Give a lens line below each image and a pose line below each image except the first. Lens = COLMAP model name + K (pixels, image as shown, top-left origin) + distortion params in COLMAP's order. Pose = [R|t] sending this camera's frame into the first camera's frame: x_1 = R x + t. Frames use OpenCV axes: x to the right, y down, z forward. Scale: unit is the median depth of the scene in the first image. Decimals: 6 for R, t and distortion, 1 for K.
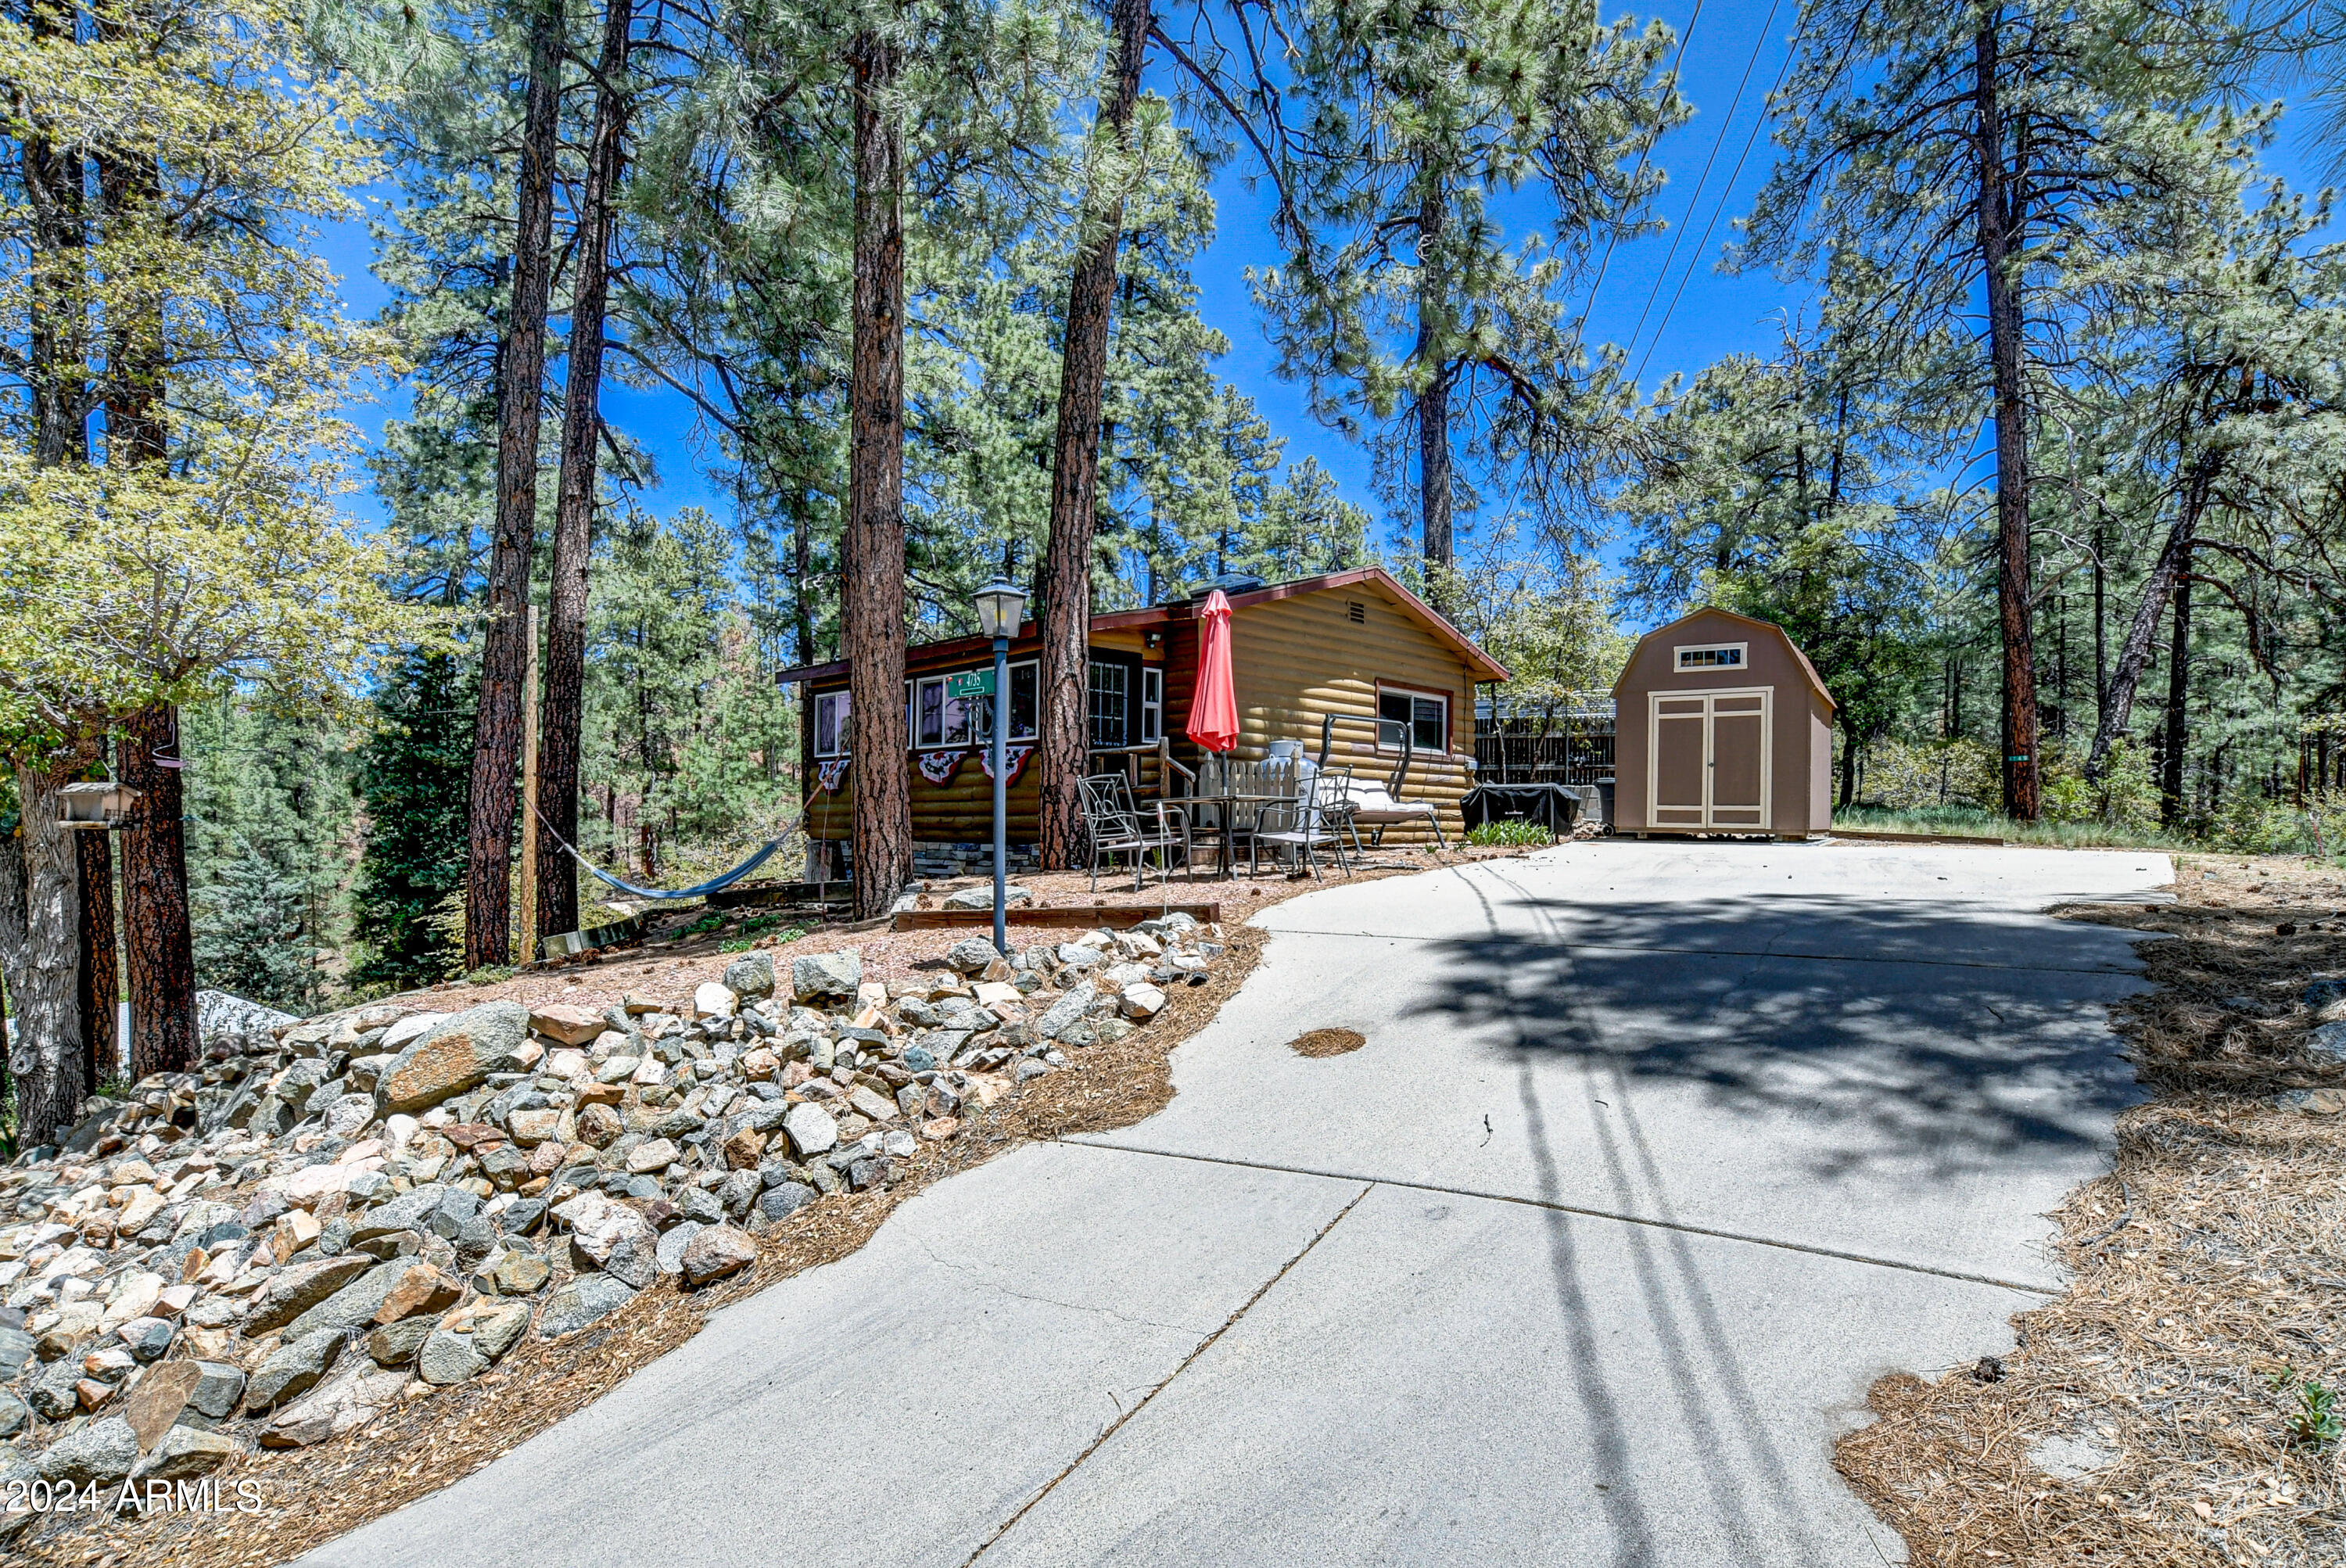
lens RADIAL K [[1126.3, 0, 1177.7], [0, 1126.3, 802.9], [0, 0, 1]] dist [-0.024897, 0.000027]
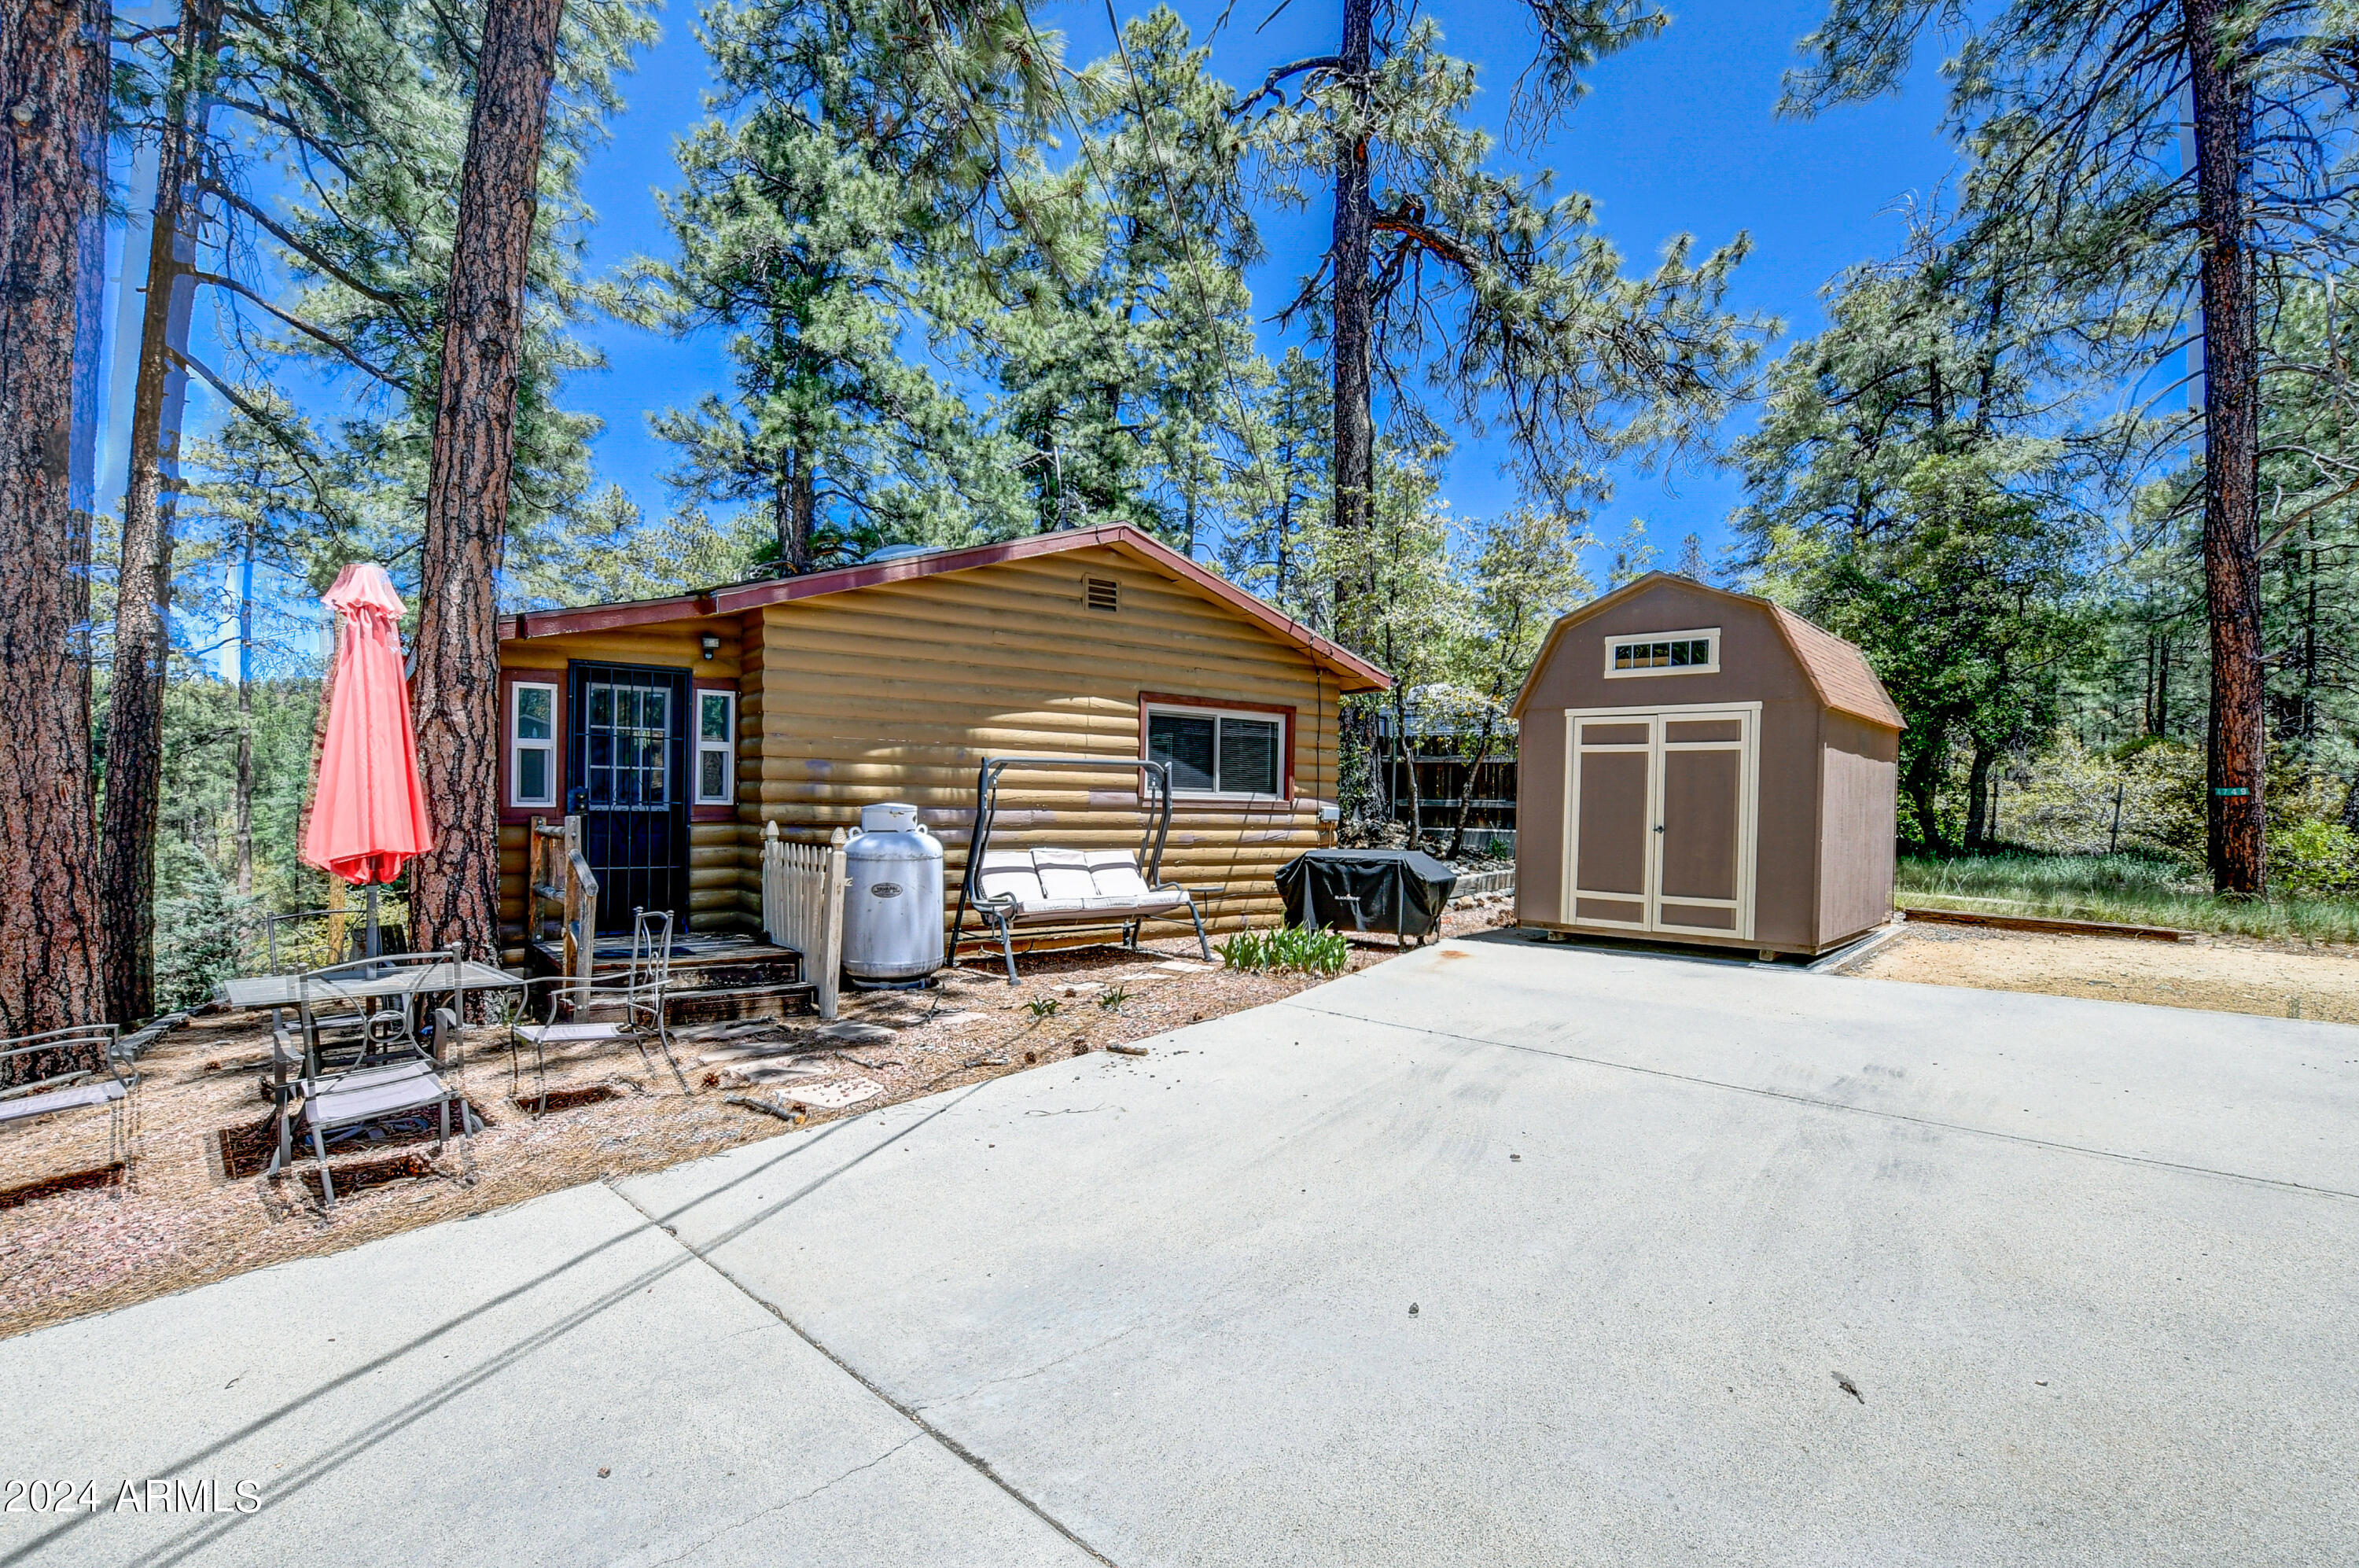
lens RADIAL K [[1096.1, 0, 1175.0], [0, 1096.1, 802.5], [0, 0, 1]] dist [-0.029610, 0.005199]
pose [[0.989853, 0.003651, -0.142047, 0.275133], [-0.001169, 0.999845, 0.017558, -0.054411], [0.142089, -0.017214, 0.989704, 0.342148]]
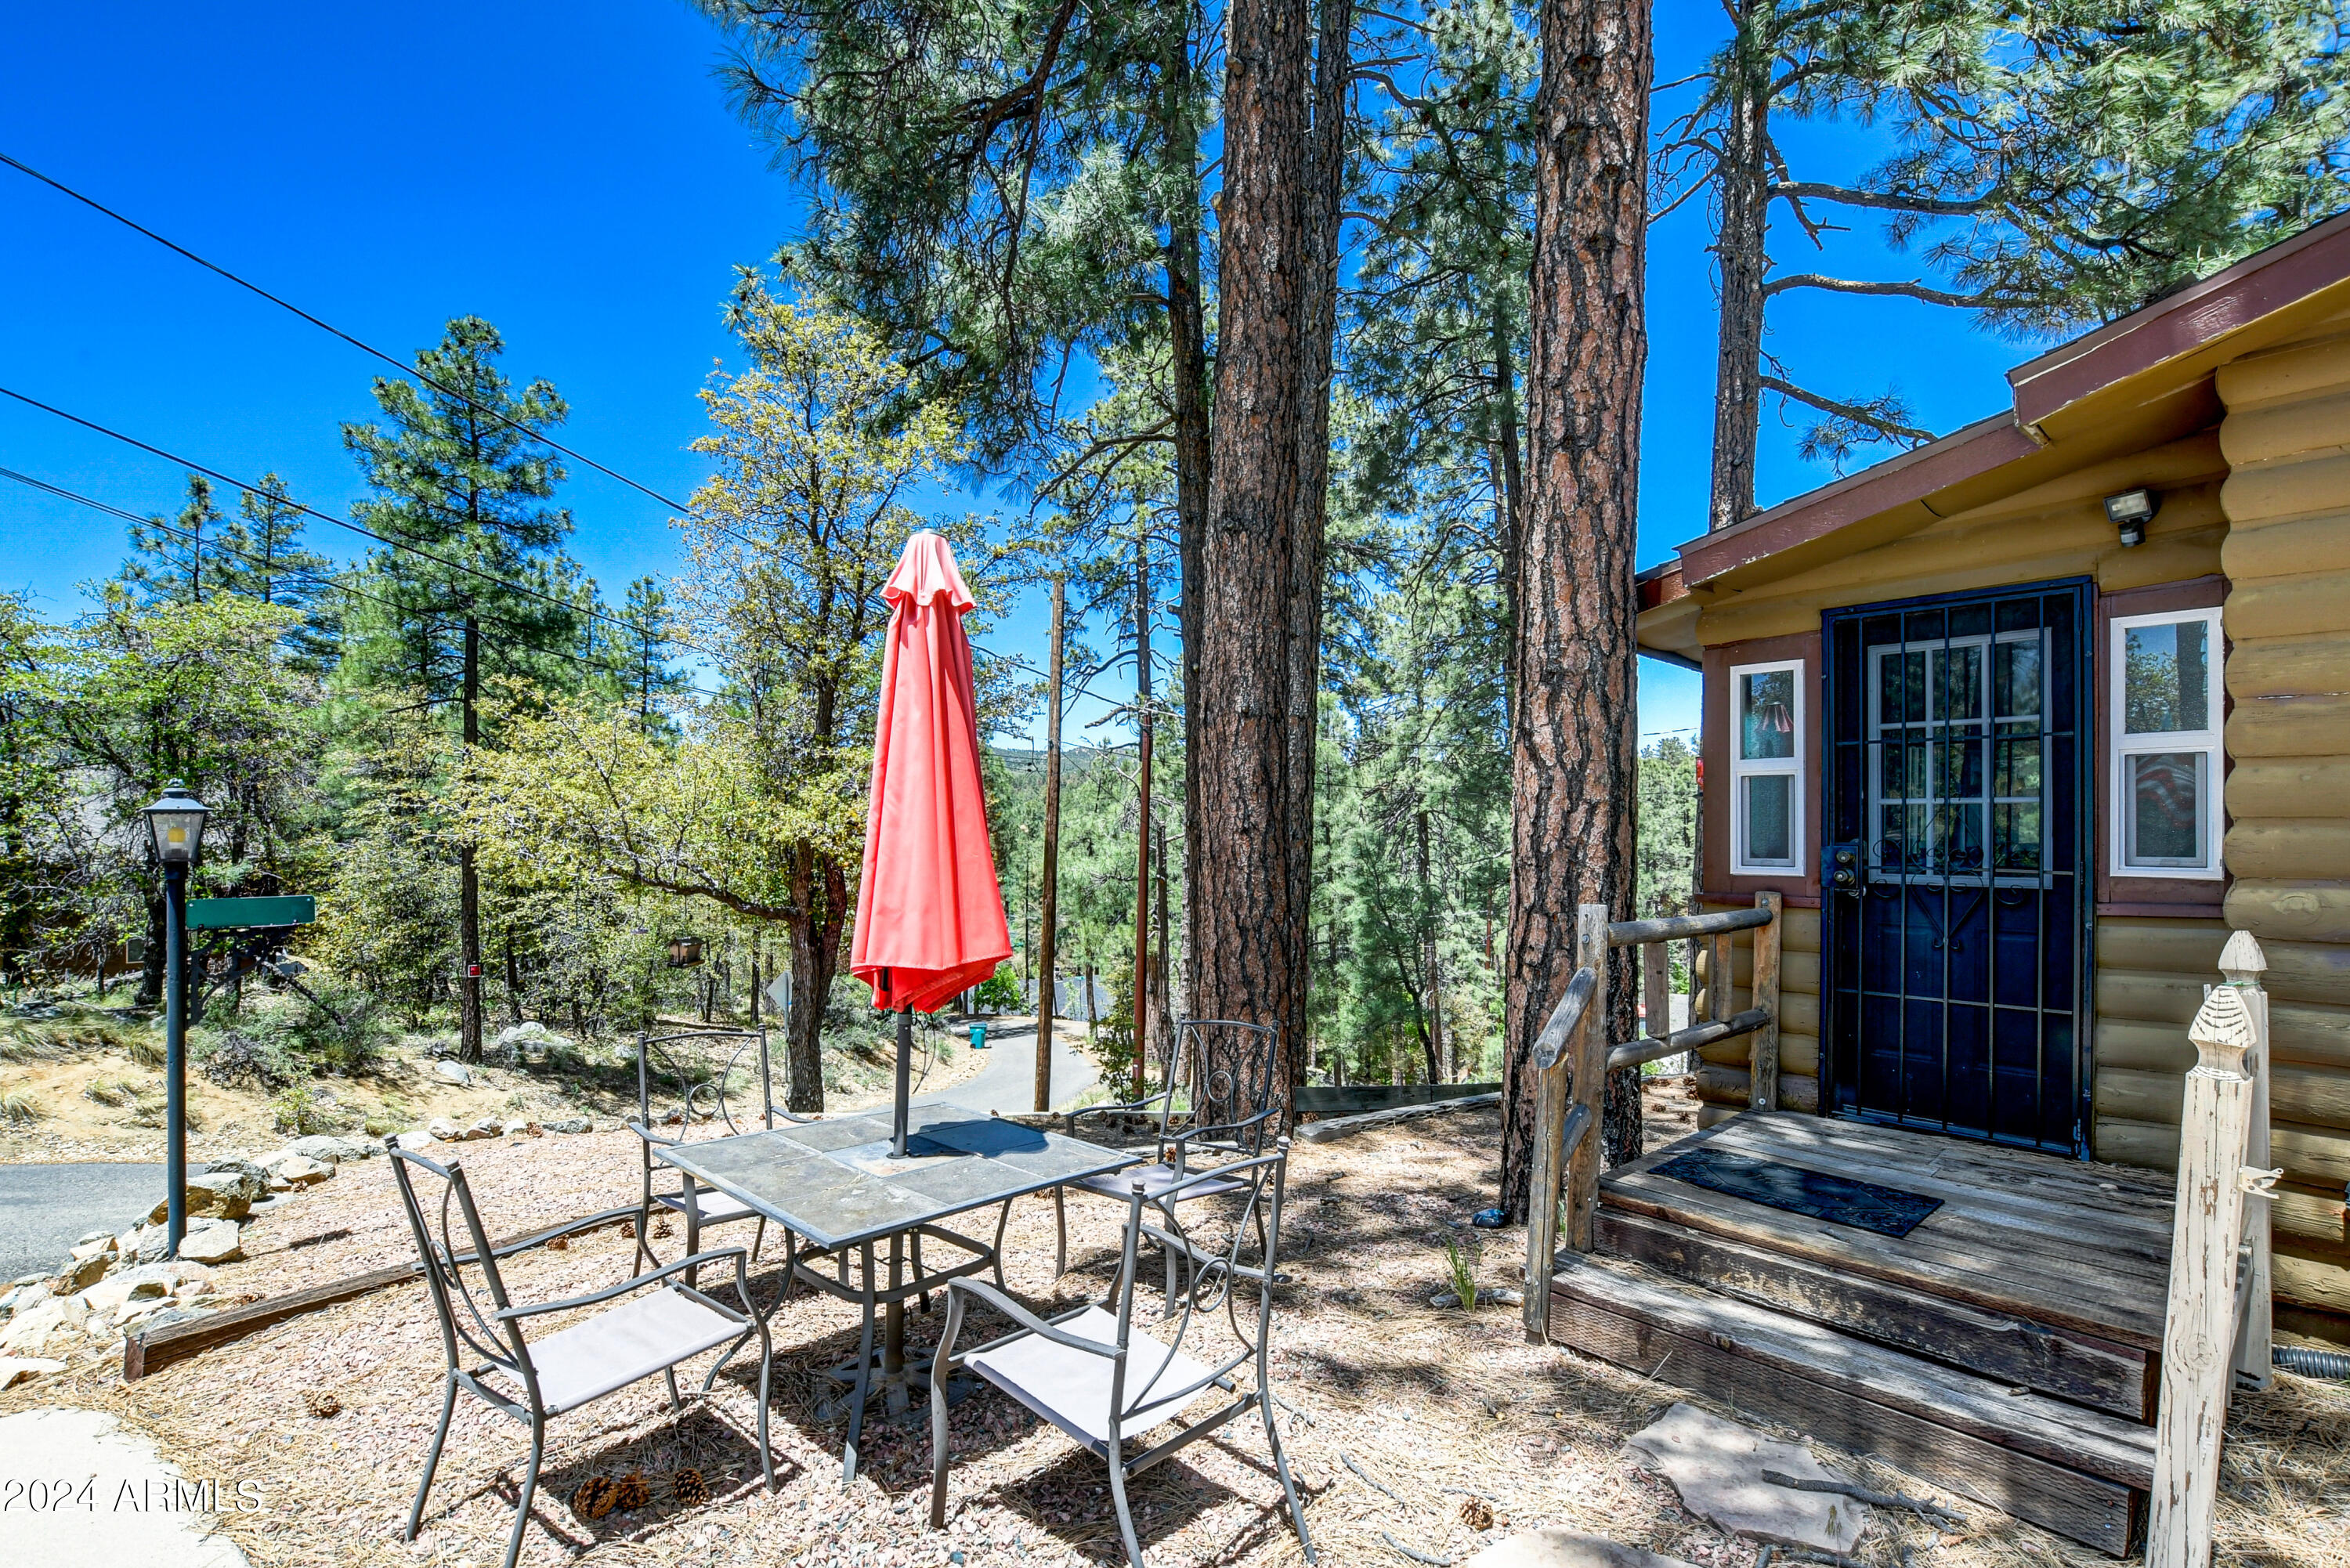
lens RADIAL K [[1091.9, 0, 1075.6], [0, 1091.9, 822.7], [0, 0, 1]] dist [-0.029610, 0.005199]
pose [[-0.076434, -0.013903, -0.996978, 0.212703], [0.020309, 0.999674, -0.015498, -0.056774], [0.996868, -0.021432, -0.076126, 0.643607]]
